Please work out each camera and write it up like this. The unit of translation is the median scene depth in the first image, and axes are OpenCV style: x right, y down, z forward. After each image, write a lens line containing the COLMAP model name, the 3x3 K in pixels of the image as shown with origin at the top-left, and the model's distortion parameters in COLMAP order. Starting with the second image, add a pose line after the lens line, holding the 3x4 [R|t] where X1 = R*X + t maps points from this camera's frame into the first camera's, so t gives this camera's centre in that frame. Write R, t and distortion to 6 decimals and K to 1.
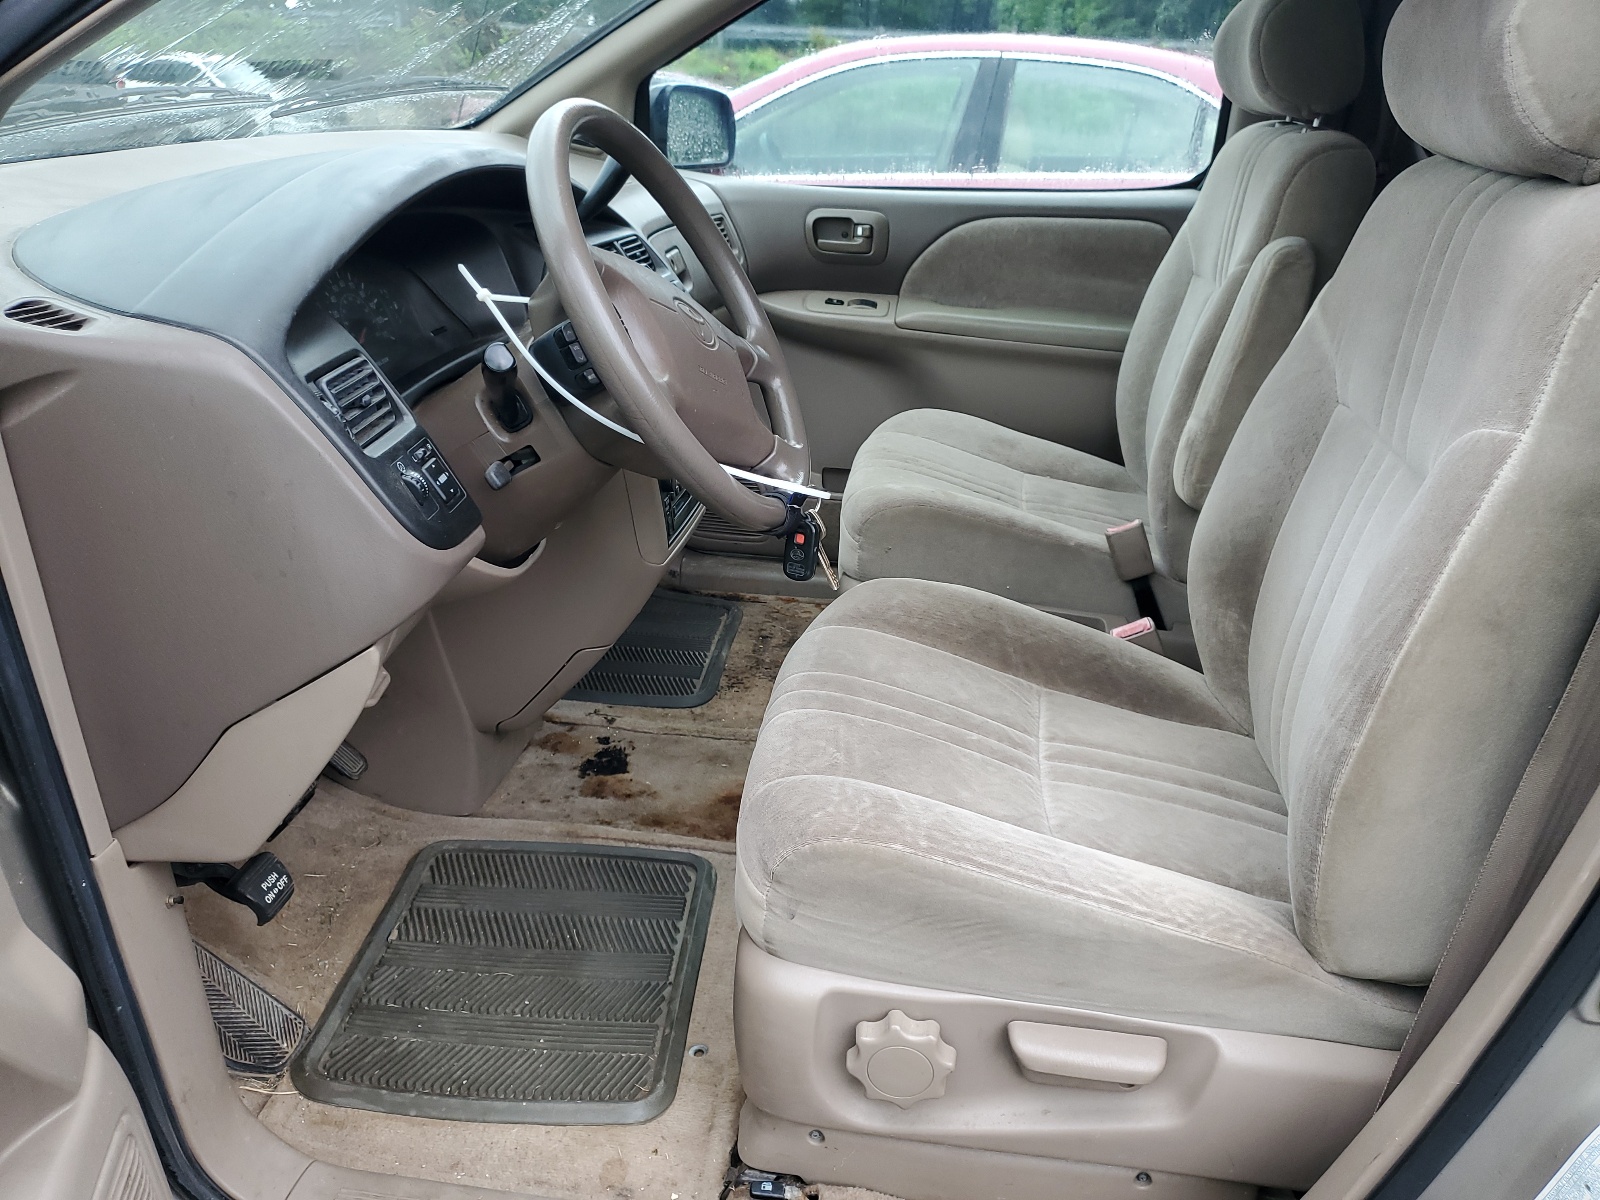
lens RADIAL K [[1277.5, 0, 800.0], [0, 1277.5, 600.0], [0, 0, 1]] dist [0.059164, 0.002285]
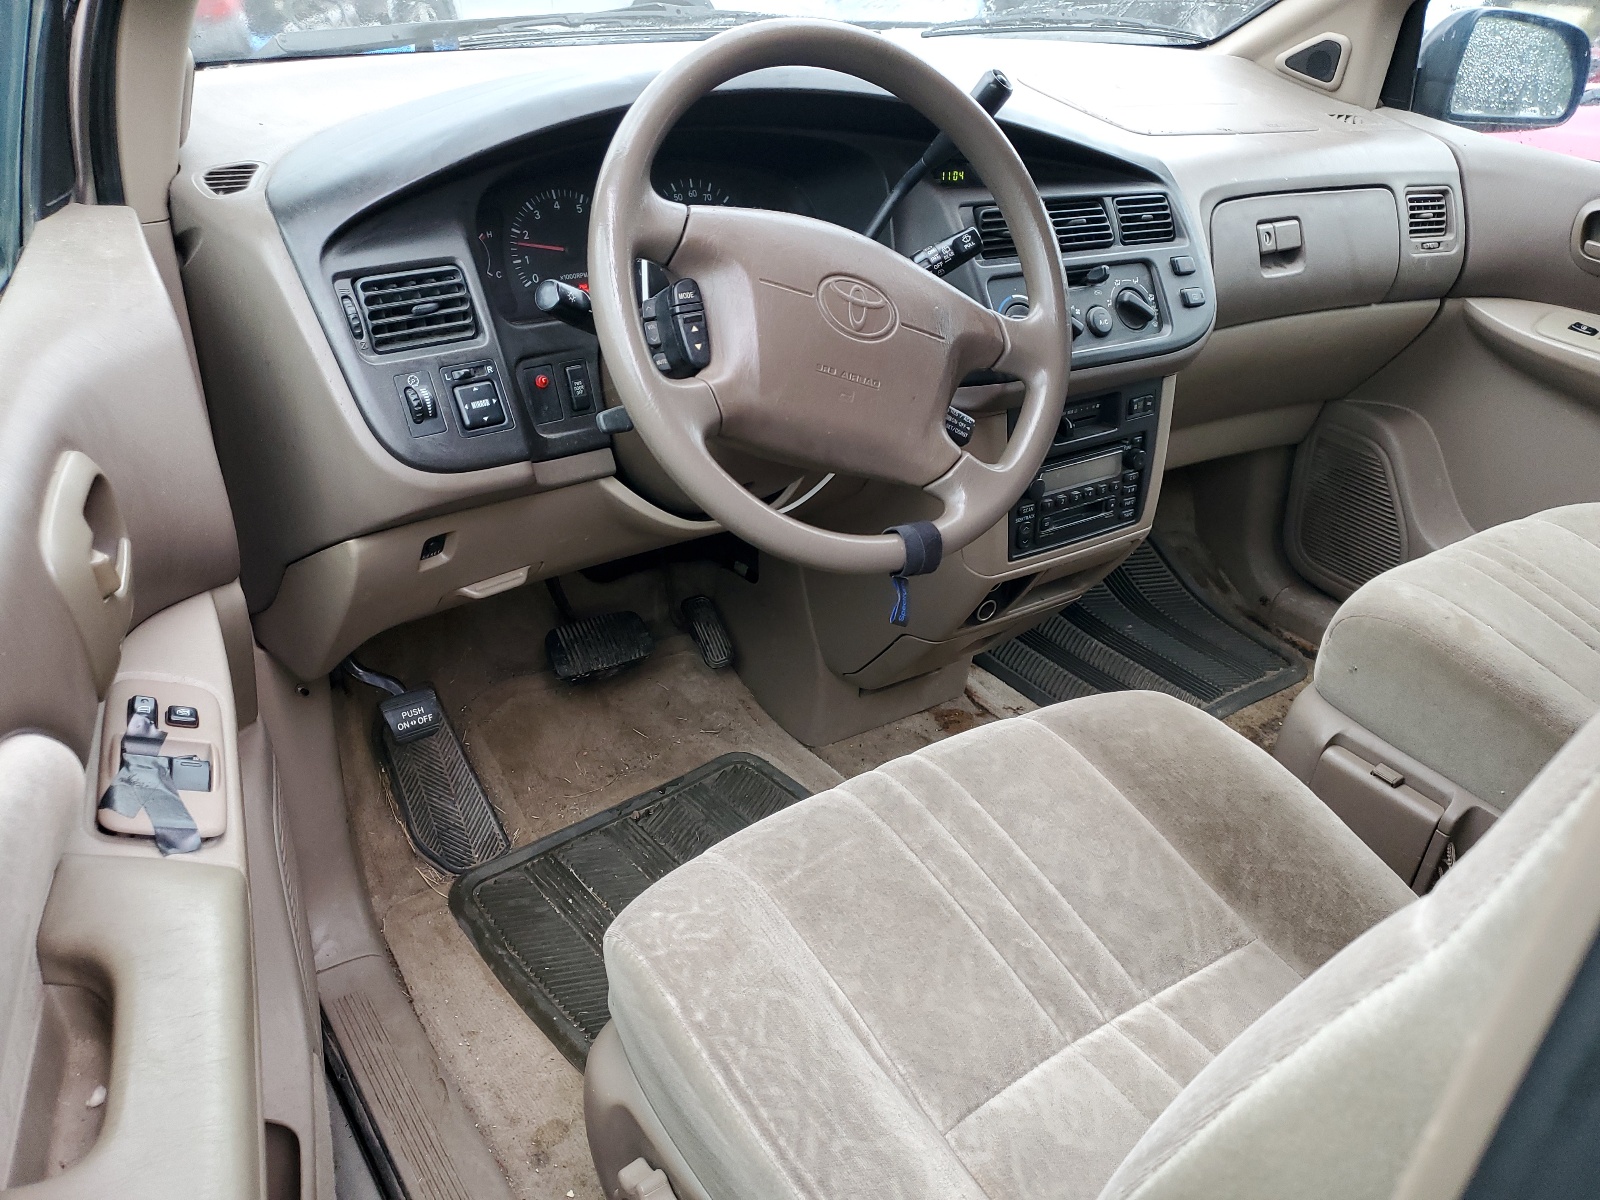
lens RADIAL K [[1277.5, 0, 800.0], [0, 1277.5, 600.0], [0, 0, 1]] dist [0.059164, 0.002285]
pose [[0.688177, 0.370362, -0.623895, 0.538800], [-0.320783, 0.926604, 0.196224, -0.223225], [0.650777, 0.065098, 0.756473, 0.423282]]
